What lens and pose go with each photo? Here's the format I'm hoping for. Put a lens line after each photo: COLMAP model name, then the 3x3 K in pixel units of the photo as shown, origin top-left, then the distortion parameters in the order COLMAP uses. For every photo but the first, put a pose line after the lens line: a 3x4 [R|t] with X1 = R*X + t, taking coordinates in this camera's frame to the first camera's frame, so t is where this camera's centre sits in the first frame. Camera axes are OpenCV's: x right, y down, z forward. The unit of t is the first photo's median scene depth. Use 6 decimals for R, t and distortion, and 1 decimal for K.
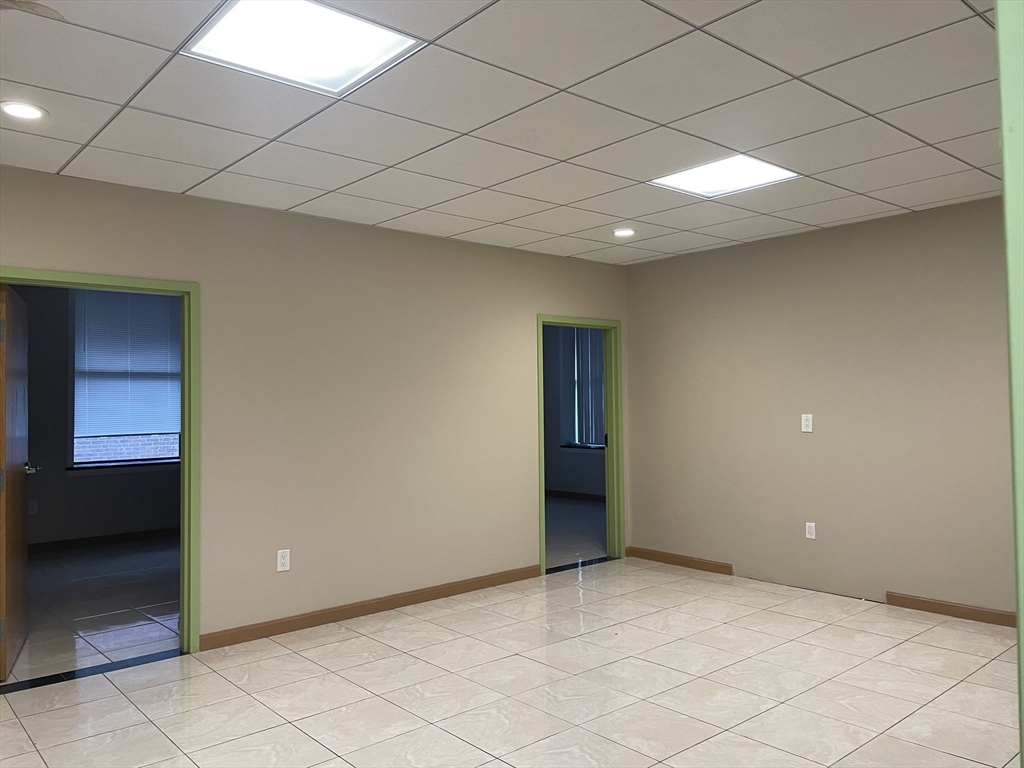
lens RADIAL K [[773.4, 0, 512.0], [0, 773.4, 384.0], [0, 0, 1]] dist [0.161706, -0.198880]
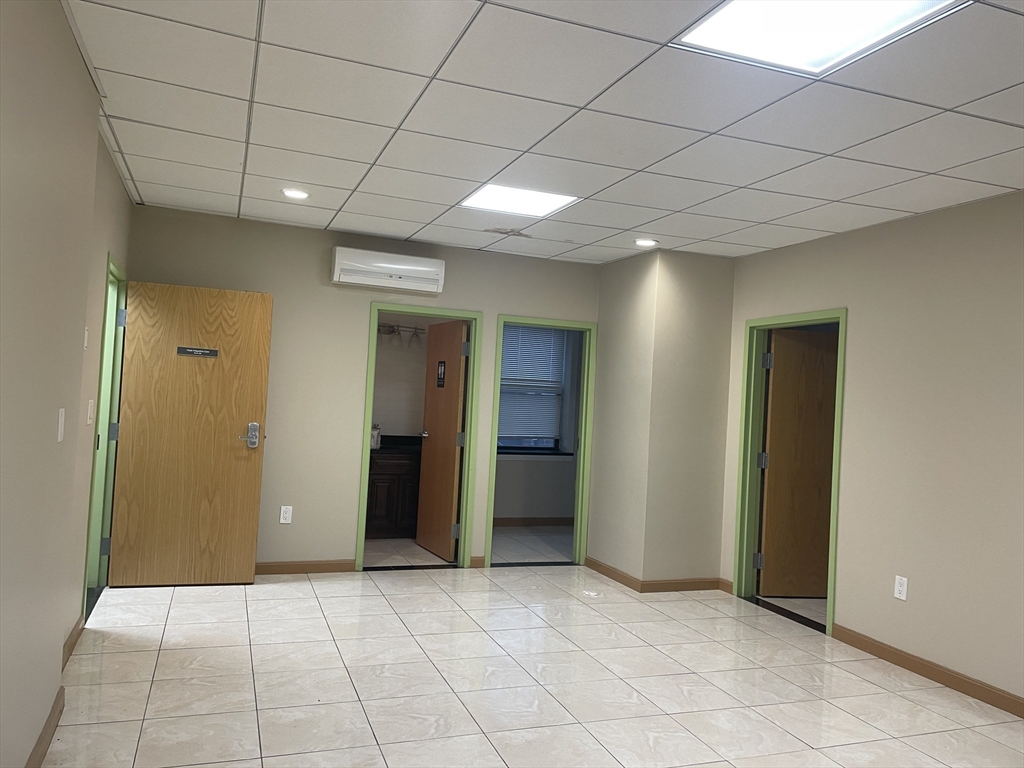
lens RADIAL K [[773.4, 0, 512.0], [0, 773.4, 384.0], [0, 0, 1]] dist [0.161706, -0.198880]
pose [[-0.348535, -0.021538, -0.937048, 0.852291], [-0.028386, 0.999520, -0.012416, 0.007989], [0.936866, 0.022272, -0.348979, 0.999955]]
